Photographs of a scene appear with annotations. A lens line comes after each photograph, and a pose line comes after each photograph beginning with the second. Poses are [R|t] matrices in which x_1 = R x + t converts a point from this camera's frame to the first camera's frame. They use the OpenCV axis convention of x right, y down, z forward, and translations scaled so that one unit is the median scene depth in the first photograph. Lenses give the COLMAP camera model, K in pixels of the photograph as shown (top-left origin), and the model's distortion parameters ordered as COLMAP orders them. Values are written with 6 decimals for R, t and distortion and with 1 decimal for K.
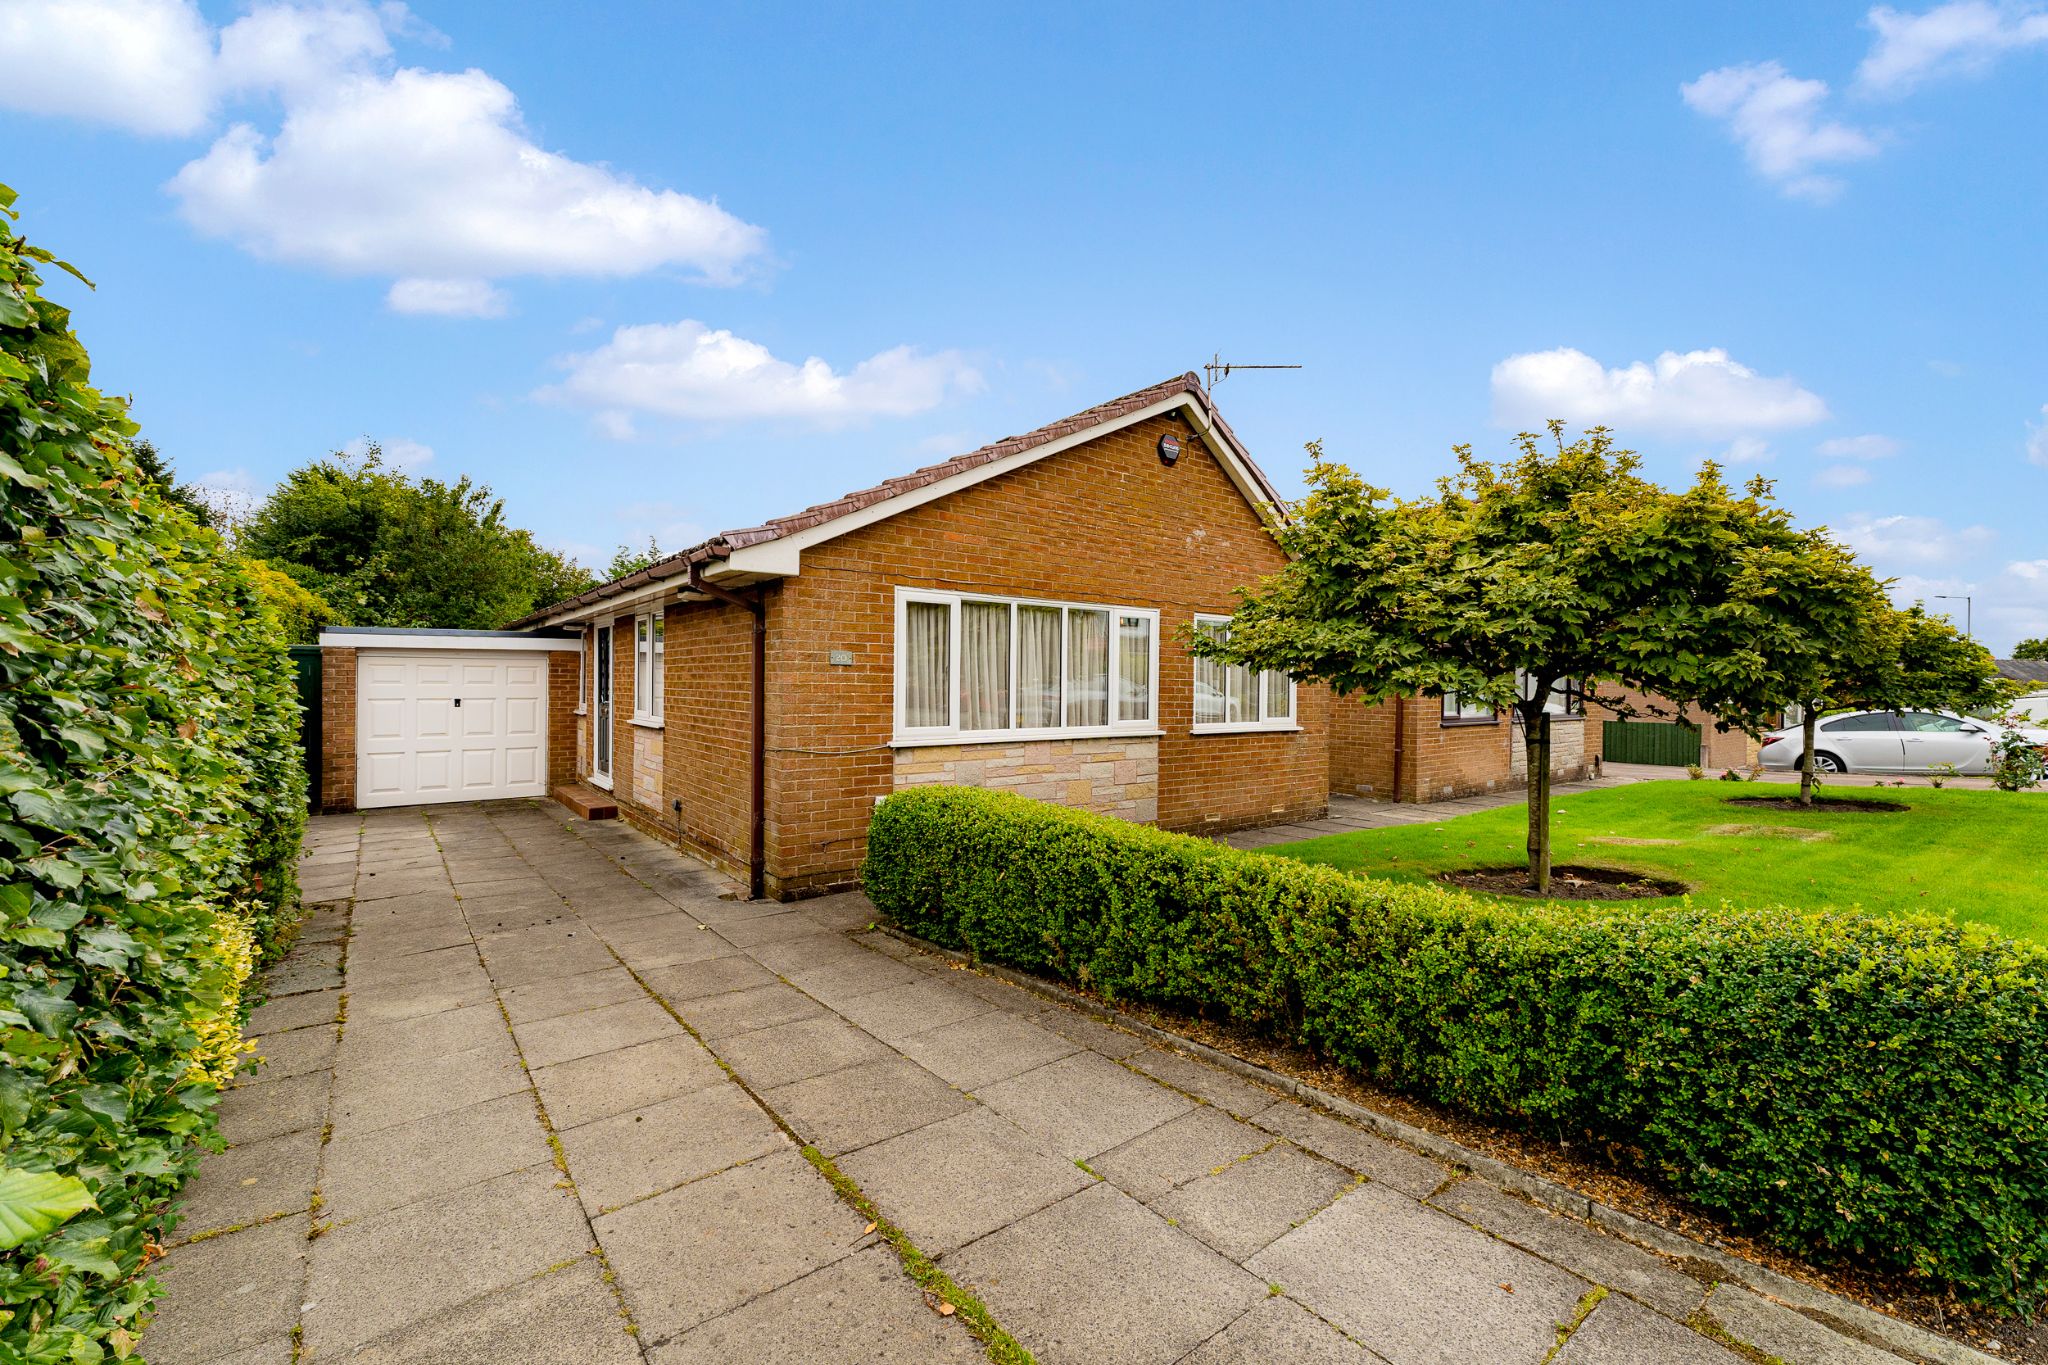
lens RADIAL K [[823.7, 0, 1027.6], [0, 823.7, 684.3], [0, 0, 1]] dist [0.000350, -0.000169]
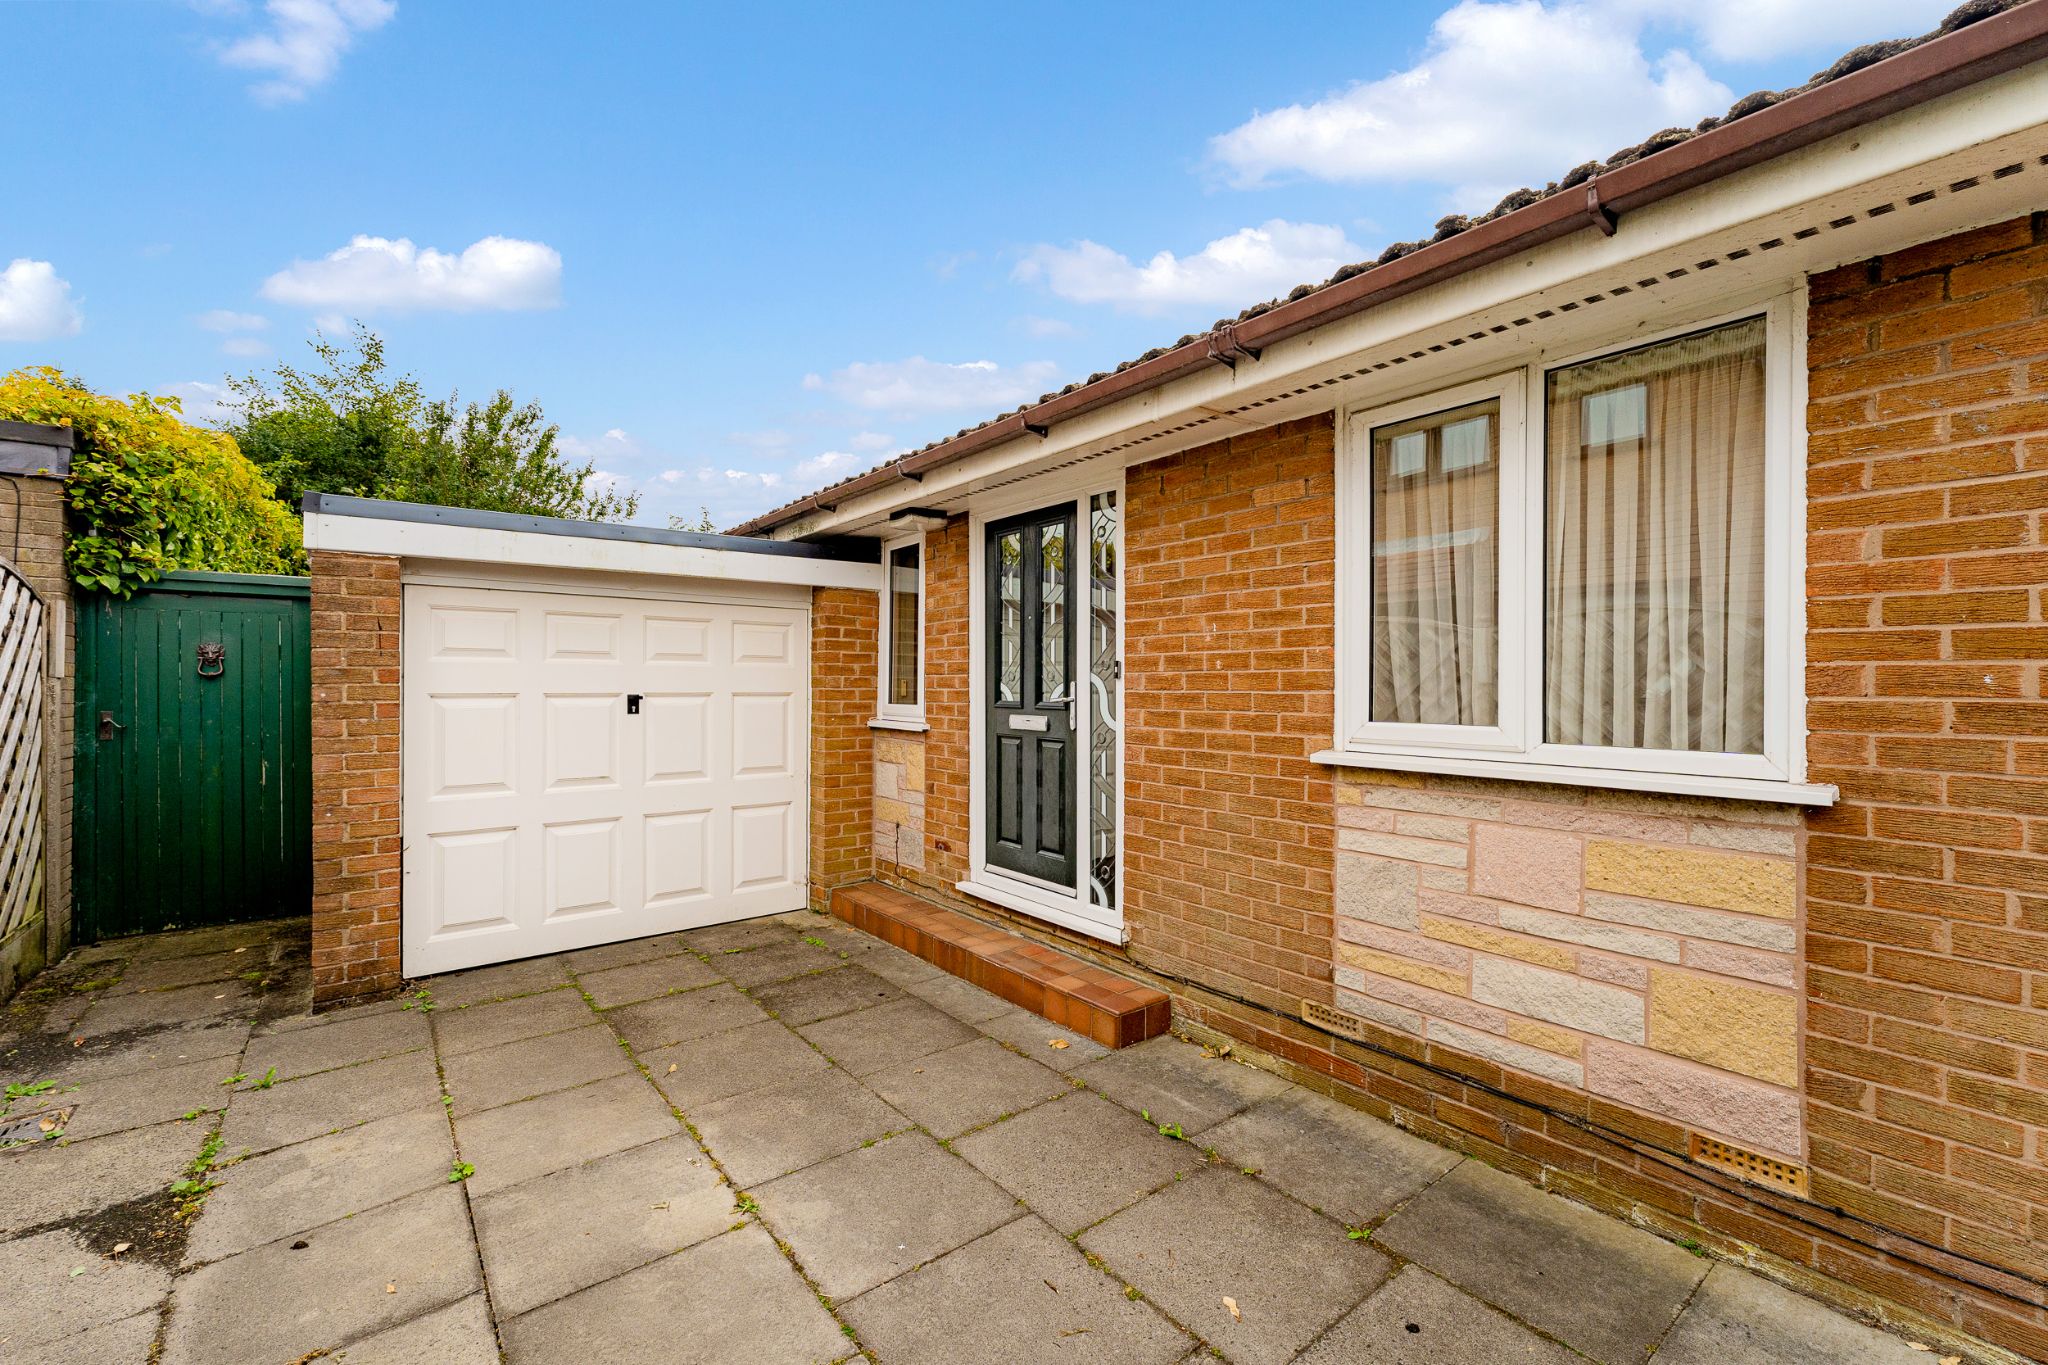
lens RADIAL K [[823.7, 0, 1019.0], [0, 823.7, 689.9], [0, 0, 1]] dist [0.000350, -0.000169]
pose [[0.999954, -0.005434, 0.007896, -0.500910], [0.005433, 0.999985, 0.000092, 0.016455], [-0.007896, -0.000049, 0.999969, 0.580199]]
